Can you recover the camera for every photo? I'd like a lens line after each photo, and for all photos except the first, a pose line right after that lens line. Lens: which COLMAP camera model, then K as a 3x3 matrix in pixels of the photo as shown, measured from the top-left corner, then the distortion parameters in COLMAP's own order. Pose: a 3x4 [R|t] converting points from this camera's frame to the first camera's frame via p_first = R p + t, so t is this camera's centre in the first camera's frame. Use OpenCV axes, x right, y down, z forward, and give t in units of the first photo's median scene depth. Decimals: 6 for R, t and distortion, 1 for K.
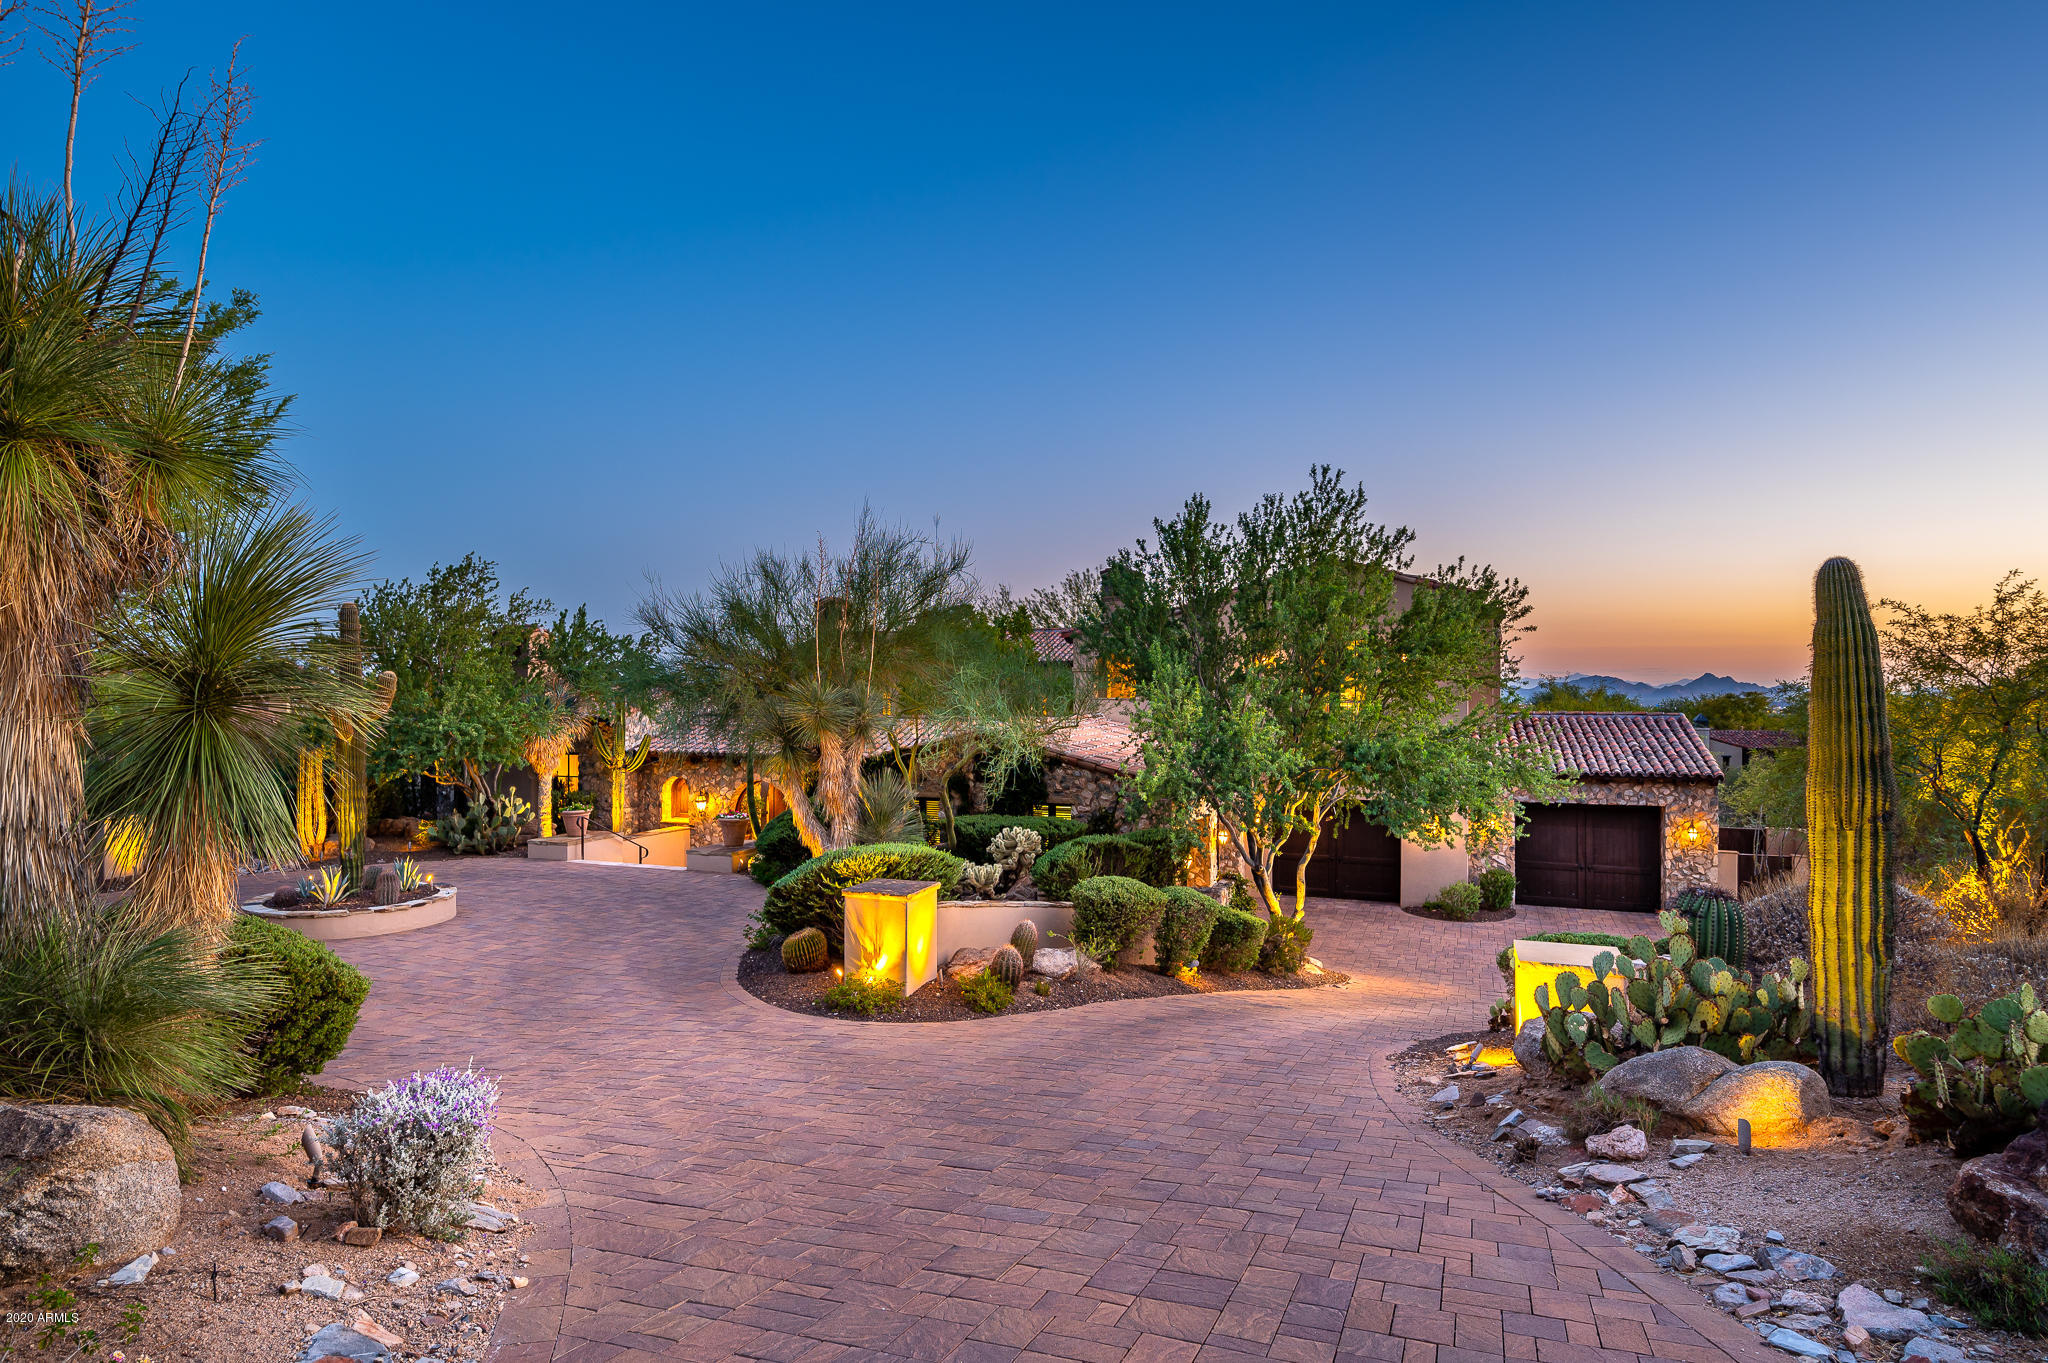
lens RADIAL K [[1164.0, 0, 1028.9], [0, 1164.0, 681.2], [0, 0, 1]] dist [-0.002390, -0.000189]
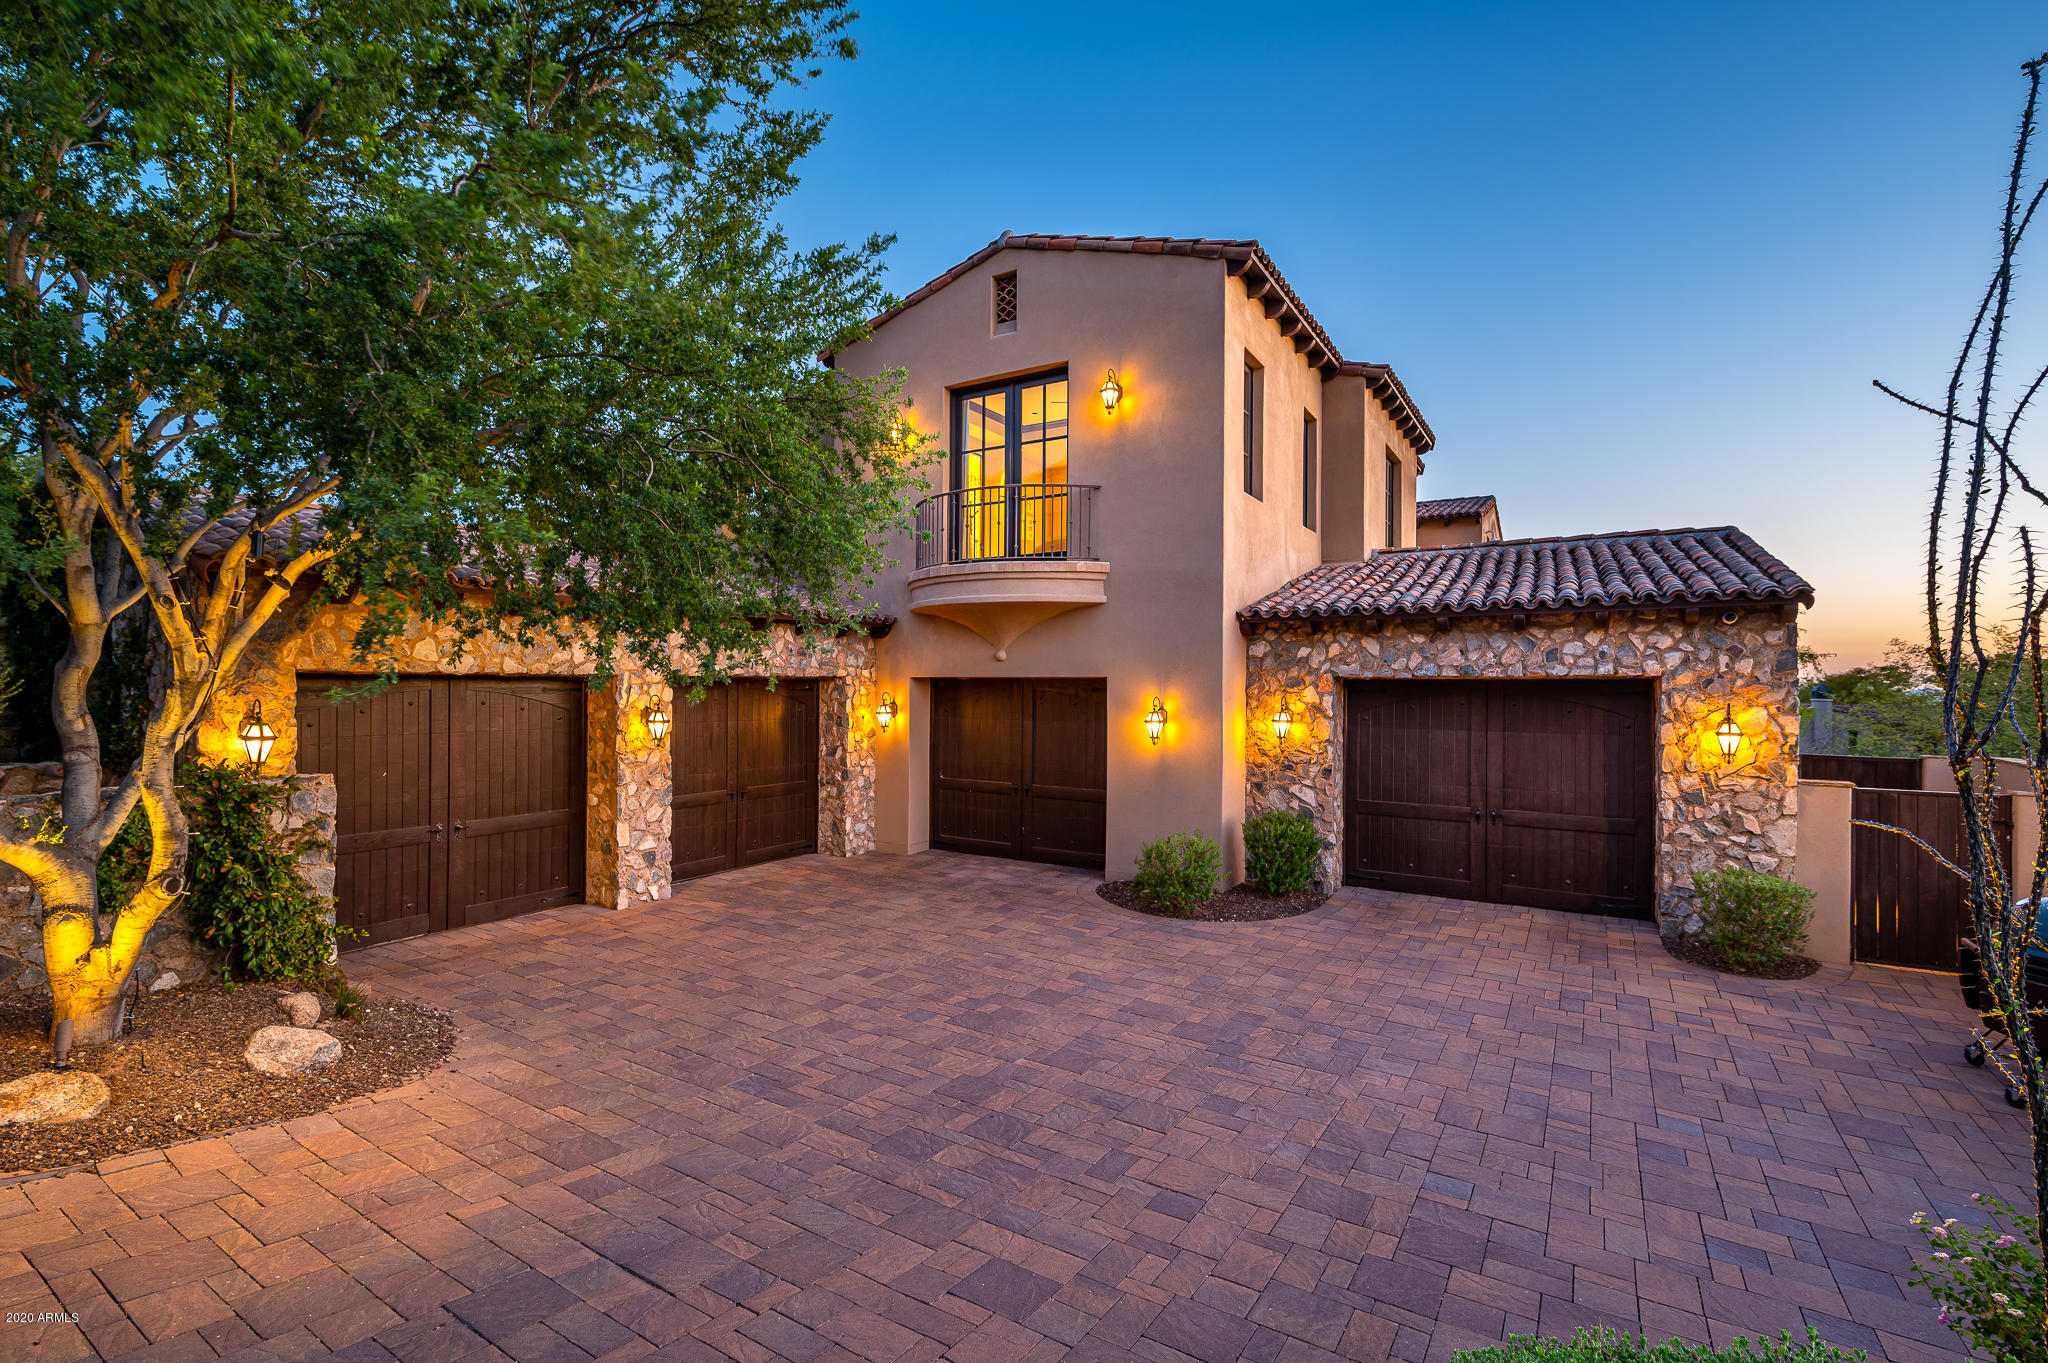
lens RADIAL K [[950.3, 0, 1016.9], [0, 950.3, 677.7], [0, 0, 1]] dist [0.000883, 0.000216]
pose [[0.982015, 0.002652, -0.188786, 0.374221], [-0.002424, 0.999996, 0.001436, 0.107310], [0.188789, -0.000953, 0.982017, 0.600349]]
